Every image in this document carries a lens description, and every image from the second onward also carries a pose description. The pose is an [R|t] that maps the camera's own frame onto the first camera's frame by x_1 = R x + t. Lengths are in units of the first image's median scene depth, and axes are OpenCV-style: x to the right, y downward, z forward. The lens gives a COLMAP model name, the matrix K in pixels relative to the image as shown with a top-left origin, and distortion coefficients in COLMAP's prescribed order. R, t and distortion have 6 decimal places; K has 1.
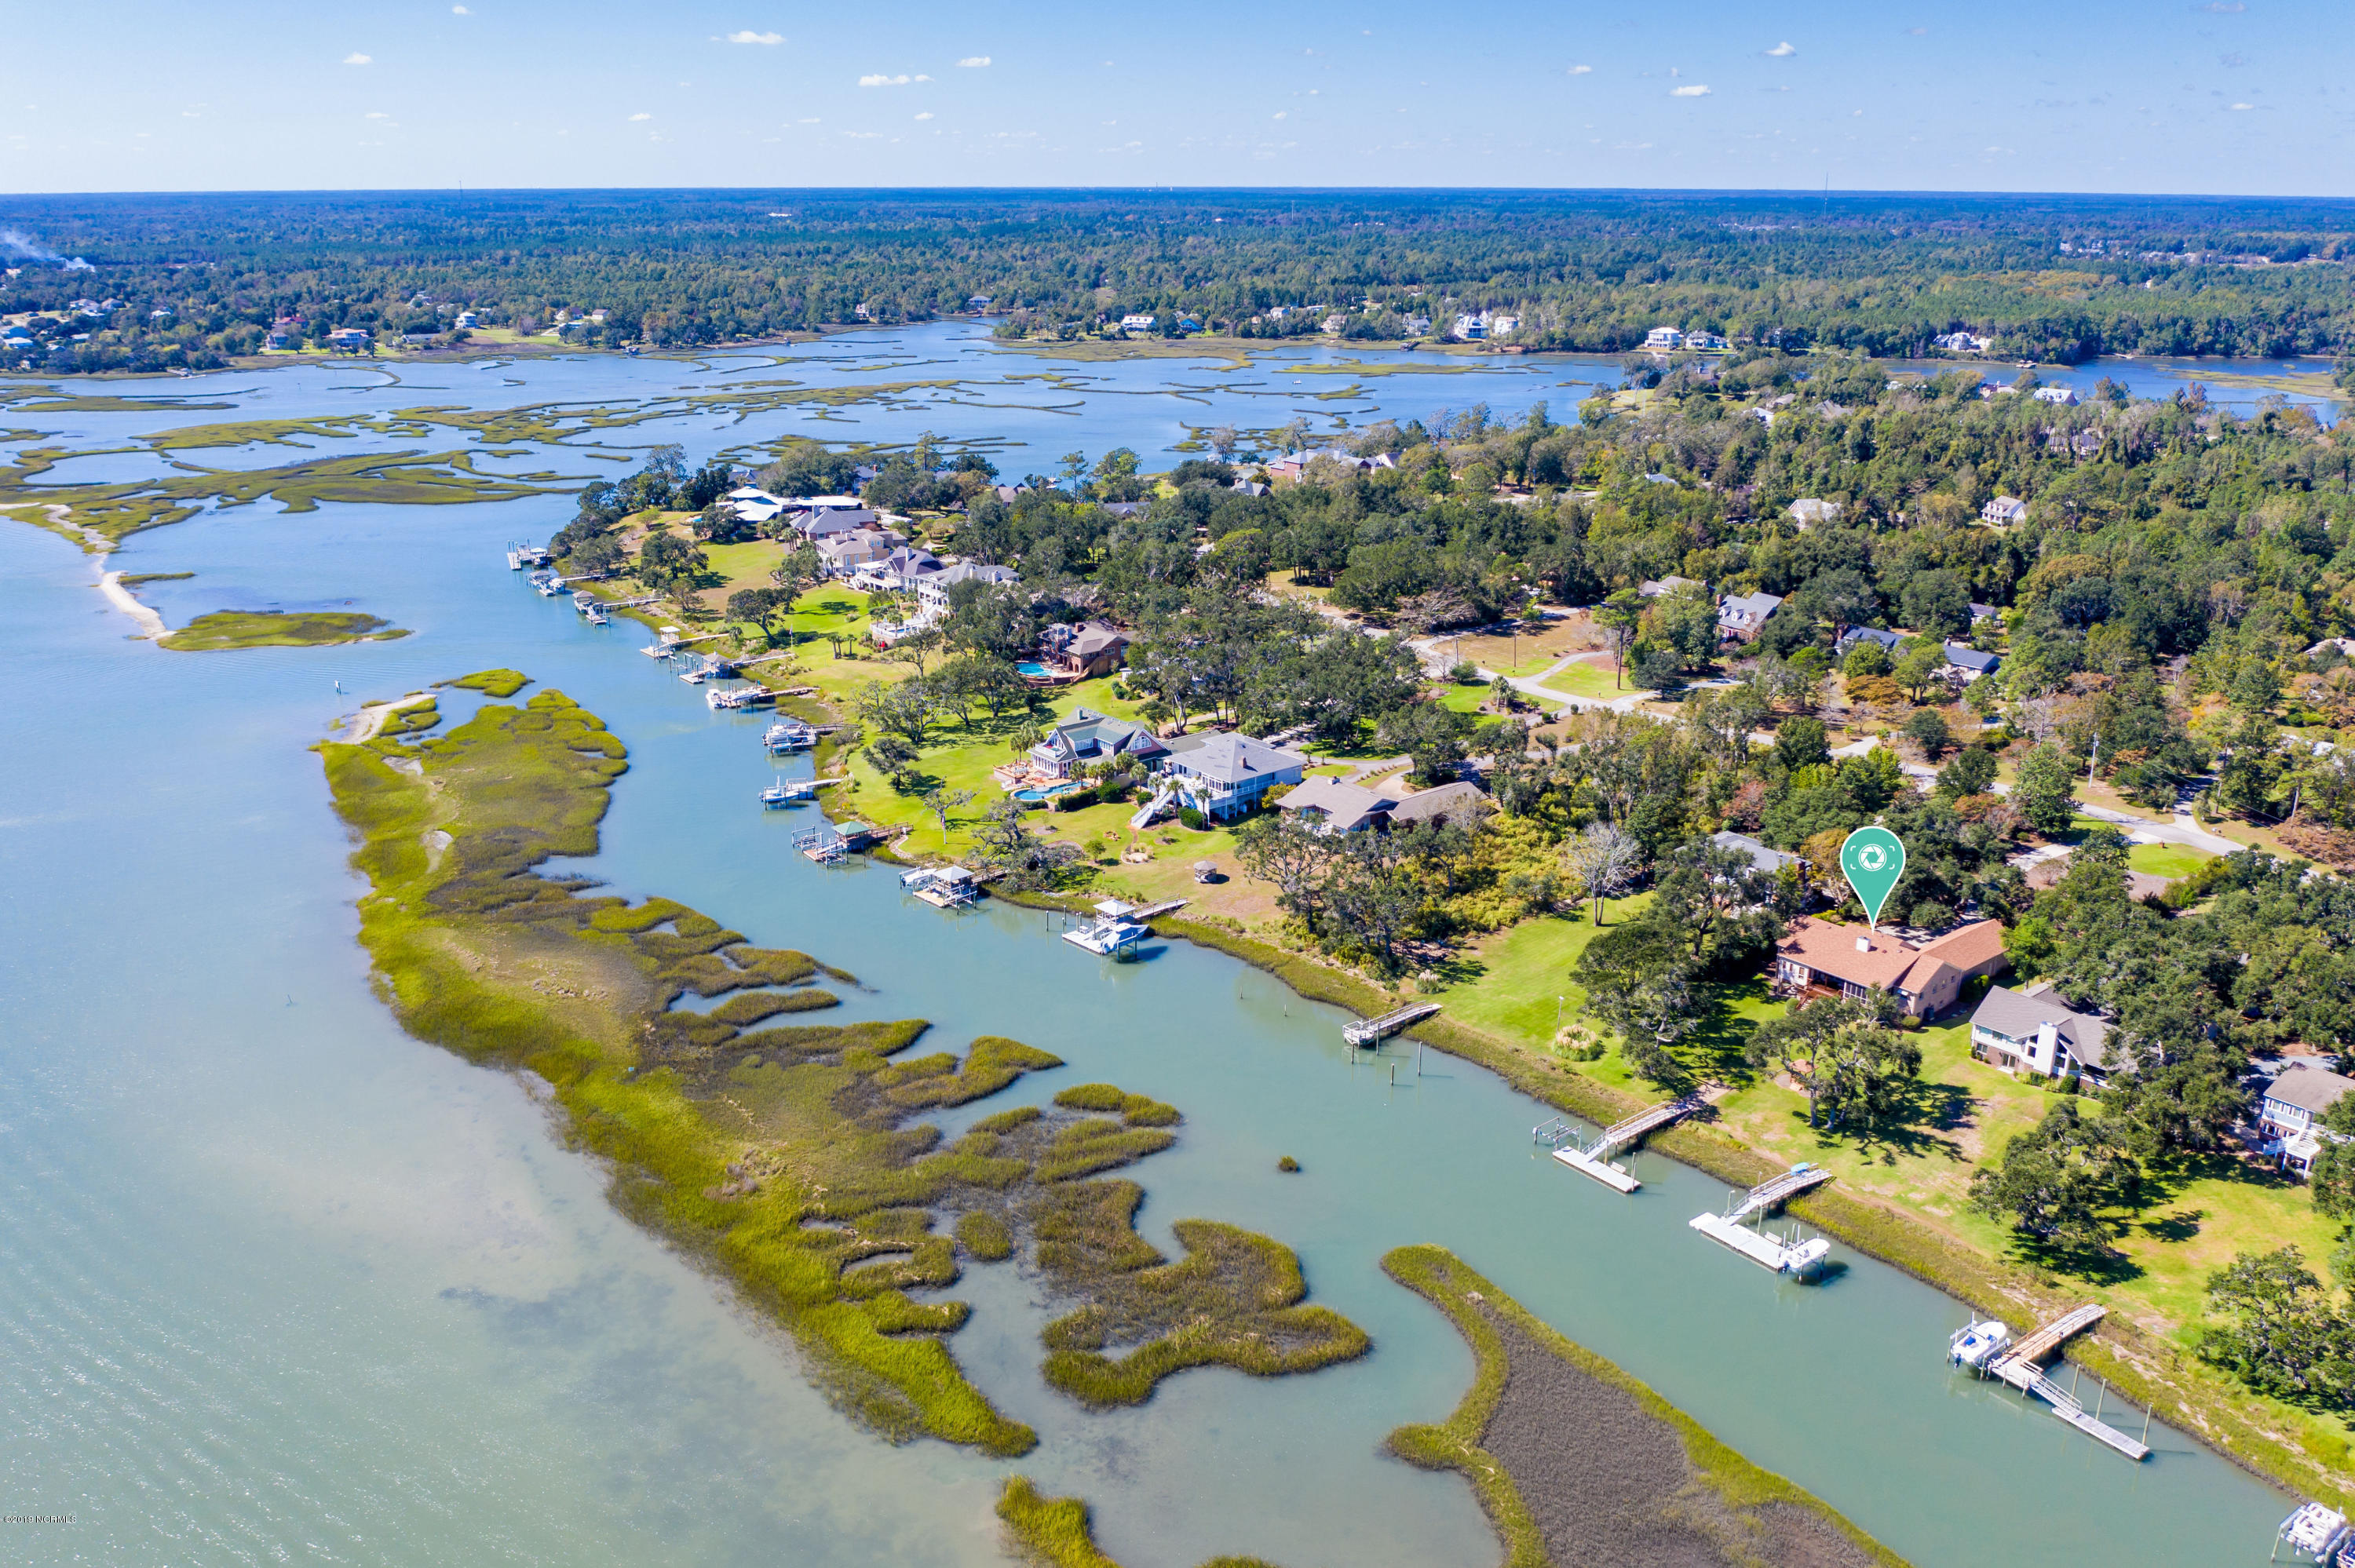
lens RADIAL K [[1844.0, 0, 1172.8], [0, 1844.0, 788.2], [0, 0, 1]] dist [-0.029712, -0.001092]
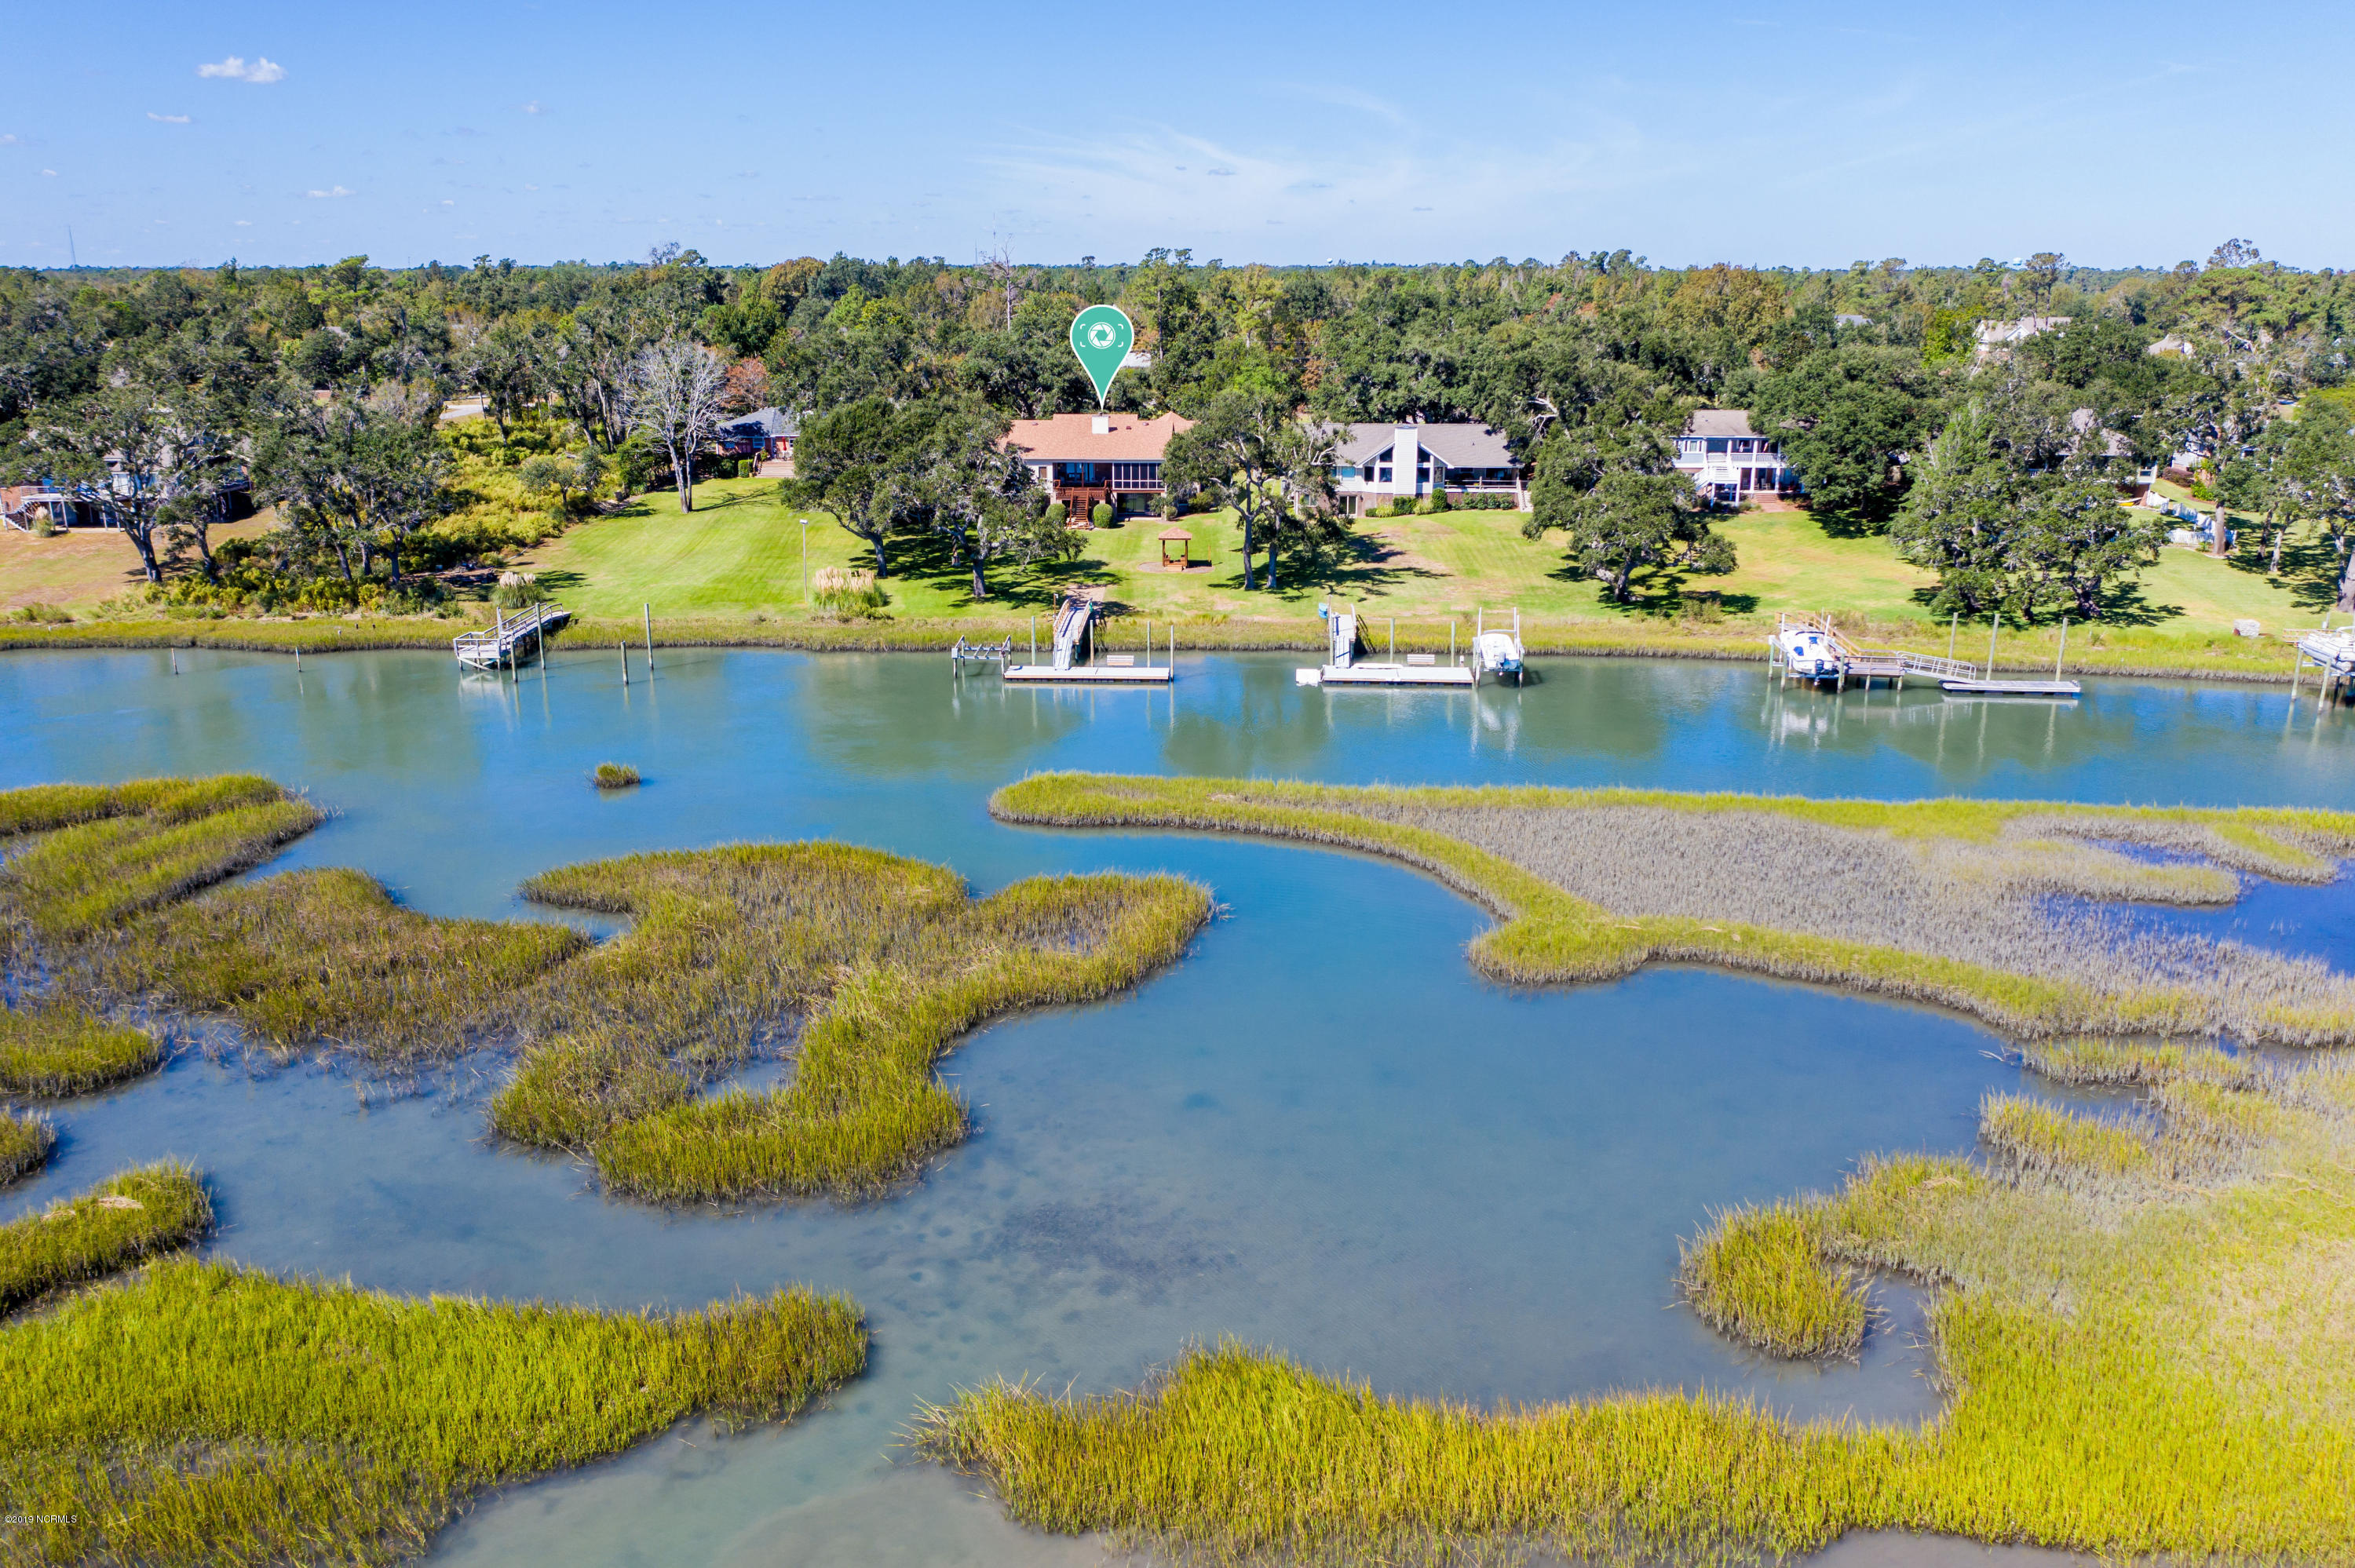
lens RADIAL K [[1844.0, 0, 1169.4], [0, 1844.0, 771.9], [0, 0, 1]] dist [-0.029712, -0.001092]
pose [[0.648892, -0.198387, 0.734563, -0.145672], [0.232724, 0.970892, 0.056632, 0.165150], [-0.724416, 0.134203, 0.676173, 0.466380]]
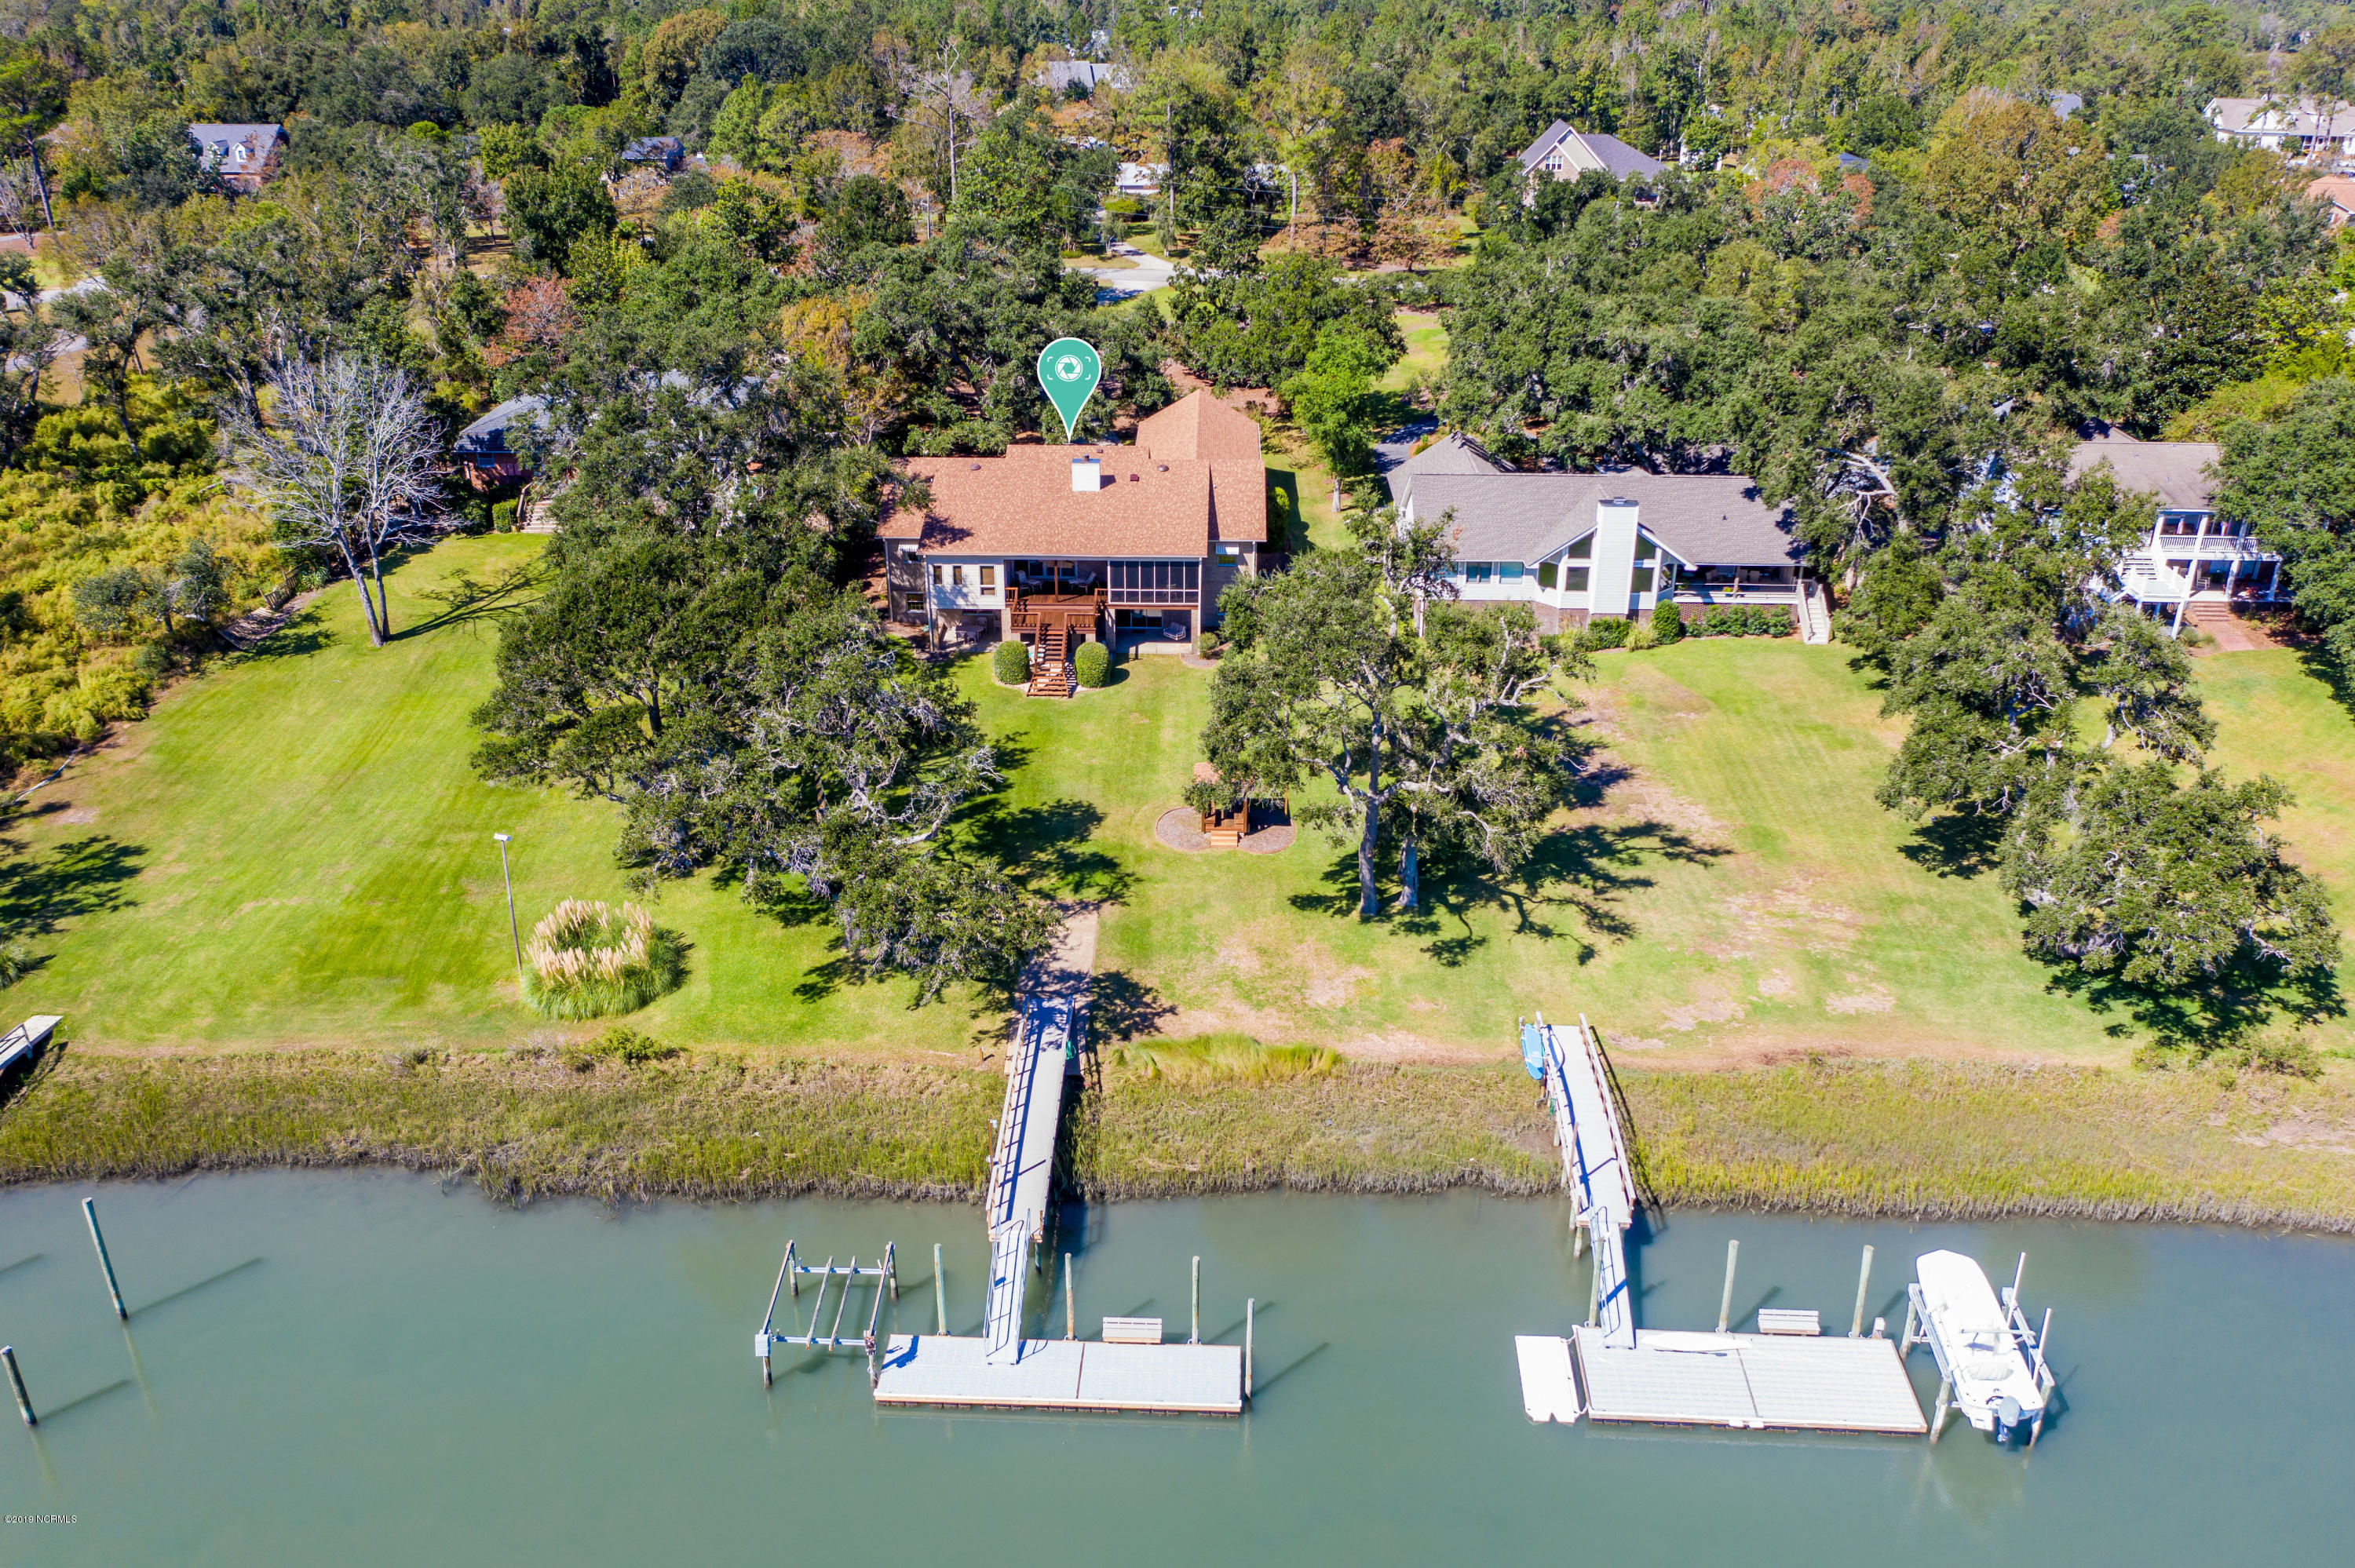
lens RADIAL K [[1844.0, 0, 1179.9], [0, 1844.0, 781.2], [0, 0, 1]] dist [-0.029712, -0.001092]
pose [[0.641606, -0.319430, 0.697357, 0.067426], [0.233982, 0.947334, 0.218657, 0.058325], [-0.730476, 0.022877, 0.682555, 0.634785]]
